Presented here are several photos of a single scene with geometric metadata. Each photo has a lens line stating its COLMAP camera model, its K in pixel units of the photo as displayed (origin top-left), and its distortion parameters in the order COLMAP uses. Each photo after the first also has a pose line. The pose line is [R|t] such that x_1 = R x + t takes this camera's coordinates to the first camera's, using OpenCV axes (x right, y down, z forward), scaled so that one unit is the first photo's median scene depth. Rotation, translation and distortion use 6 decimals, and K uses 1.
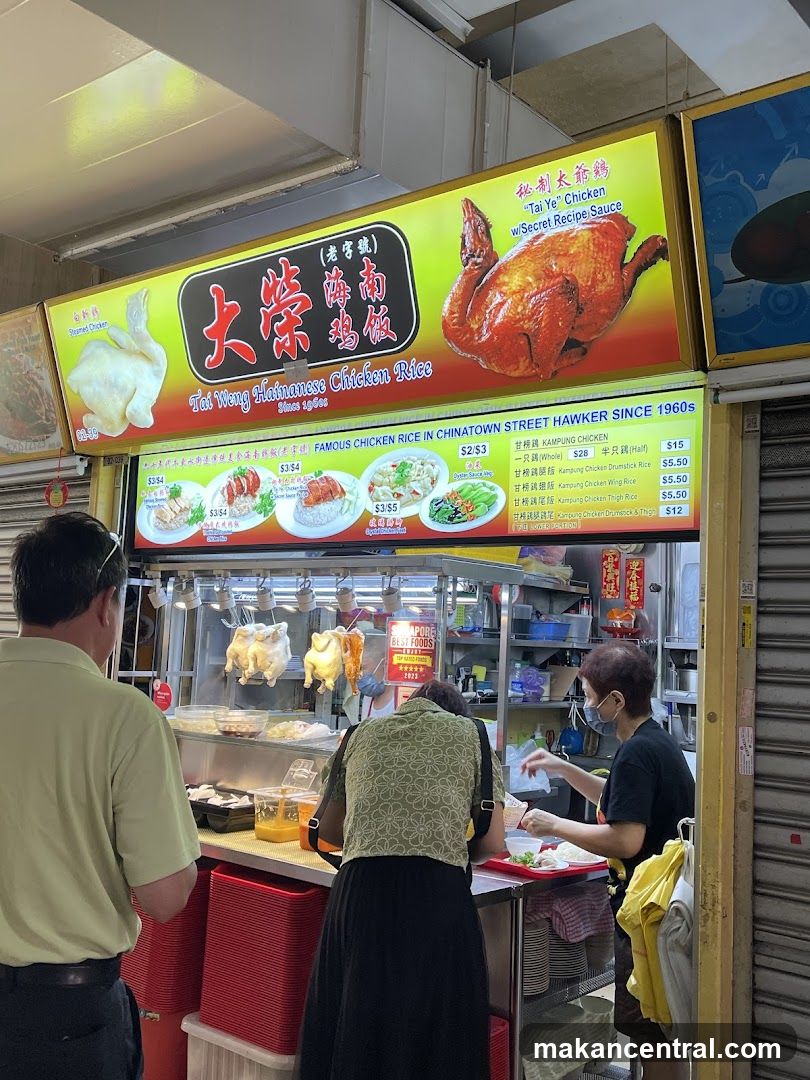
lens RADIAL K [[1074.8, 0, 402.4], [0, 1074.8, 553.8], [0, 0, 1]] dist [0.071249, -0.020321]
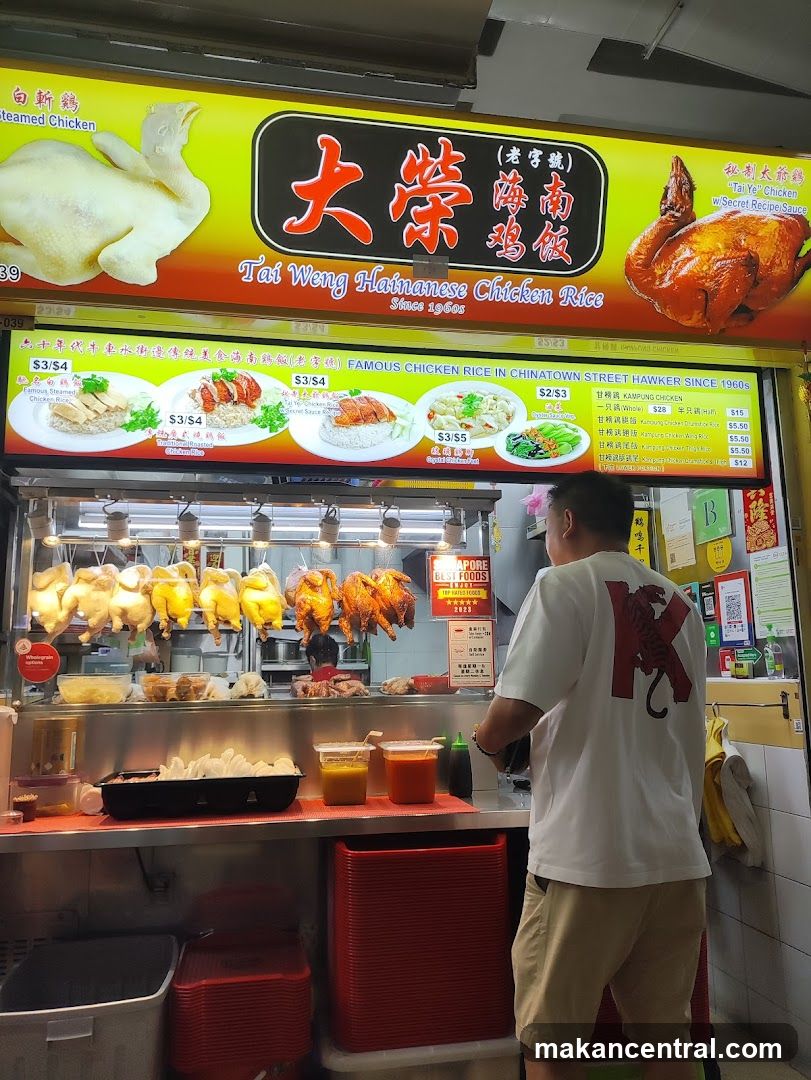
lens RADIAL K [[784.4, 0, 388.9], [0, 784.4, 543.5], [0, 0, 1]] dist [0.134350, -0.241977]
pose [[0.641670, 0.070476, 0.763736, -0.632019], [-0.018578, 0.996905, -0.076384, 0.116629], [-0.766756, 0.034825, 0.640993, 0.625750]]
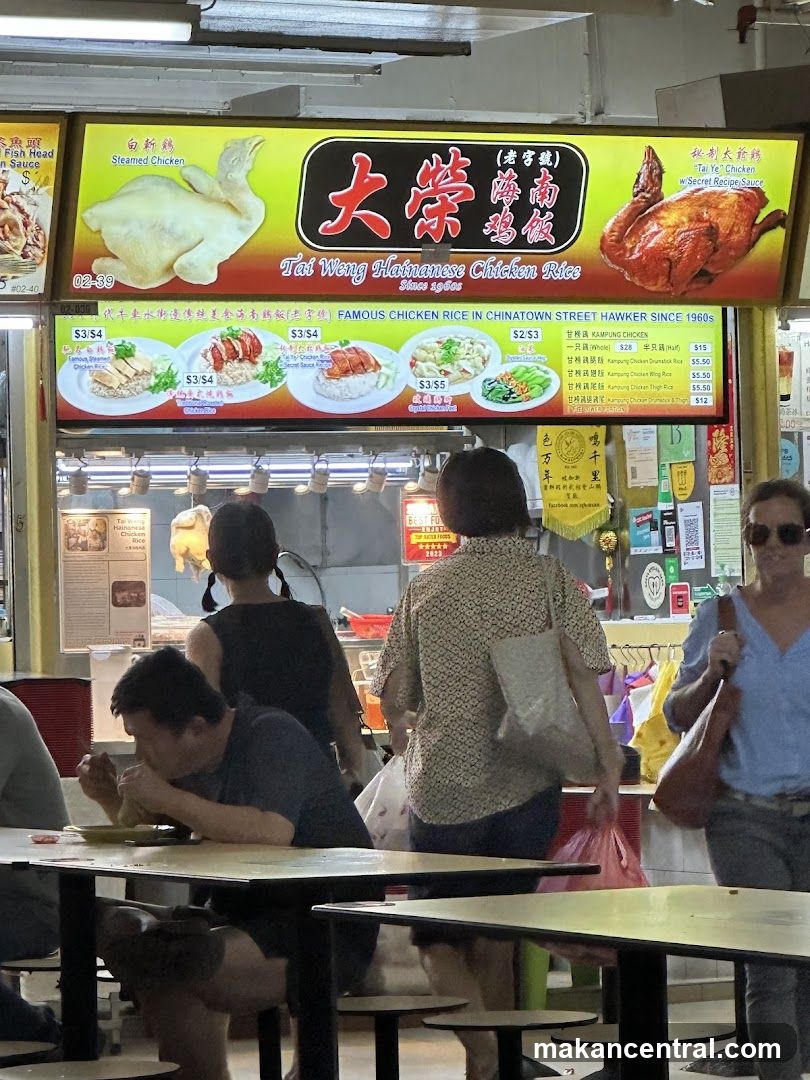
lens RADIAL K [[5269.9, 0, 405.0], [0, 5269.9, 540.0], [0, 0, 1]] dist [-0.768824, 16.530317]
pose [[0.396601, -0.044136, 0.916929, -4.741444], [-0.035225, 0.997376, 0.063244, -0.218382], [-0.917315, -0.057382, 0.394006, -0.942525]]
